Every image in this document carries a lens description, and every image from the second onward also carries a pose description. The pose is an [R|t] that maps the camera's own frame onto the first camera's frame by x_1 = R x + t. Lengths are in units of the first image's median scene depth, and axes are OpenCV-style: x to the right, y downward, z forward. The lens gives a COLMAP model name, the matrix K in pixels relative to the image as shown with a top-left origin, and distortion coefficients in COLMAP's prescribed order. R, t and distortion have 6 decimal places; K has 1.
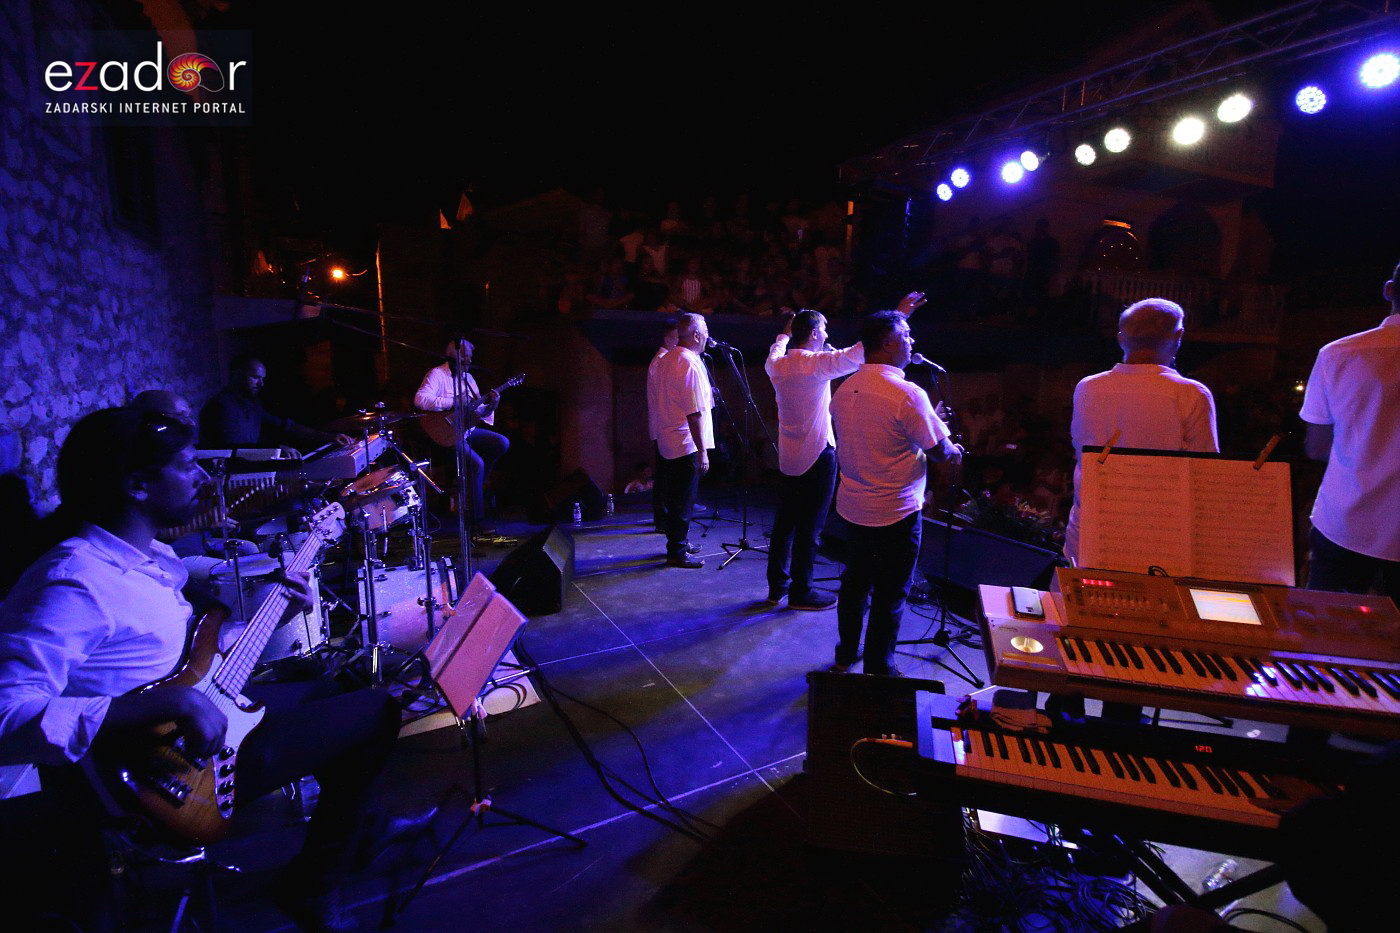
lens RADIAL K [[650.6, 0, 700.0], [0, 650.6, 466.5], [0, 0, 1]] dist [-0.000106, 0.000004]
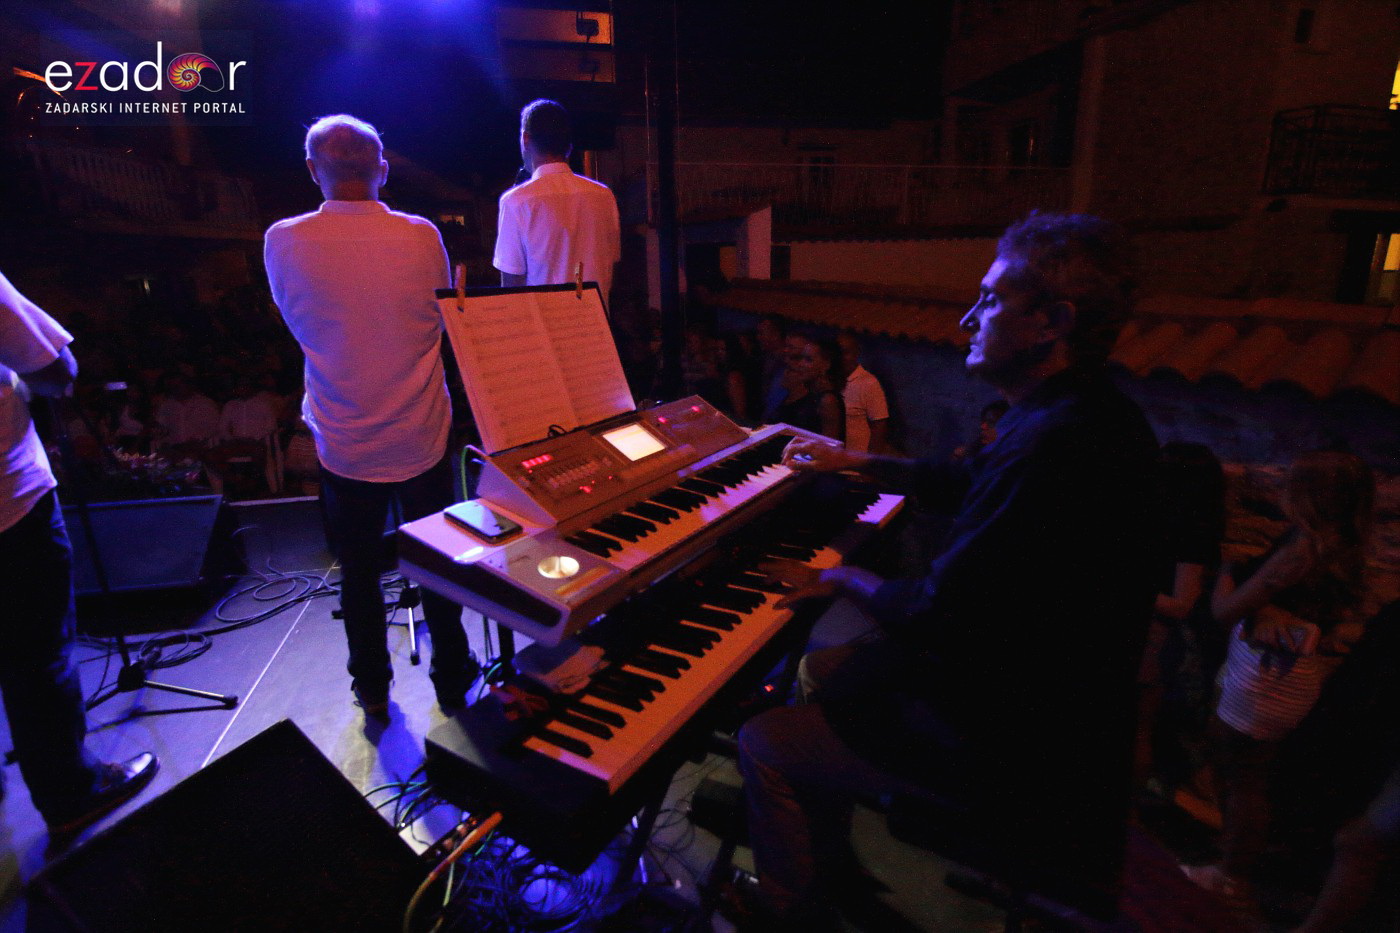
lens RADIAL K [[713.4, 0, 700.0], [0, 713.4, 466.5], [0, 0, 1]] dist [-0.000675, -0.000718]
pose [[0.286266, -0.288887, 0.913562, -0.053739], [0.190789, 0.951558, 0.241118, 0.011590], [-0.938963, 0.105274, 0.327515, 0.309866]]
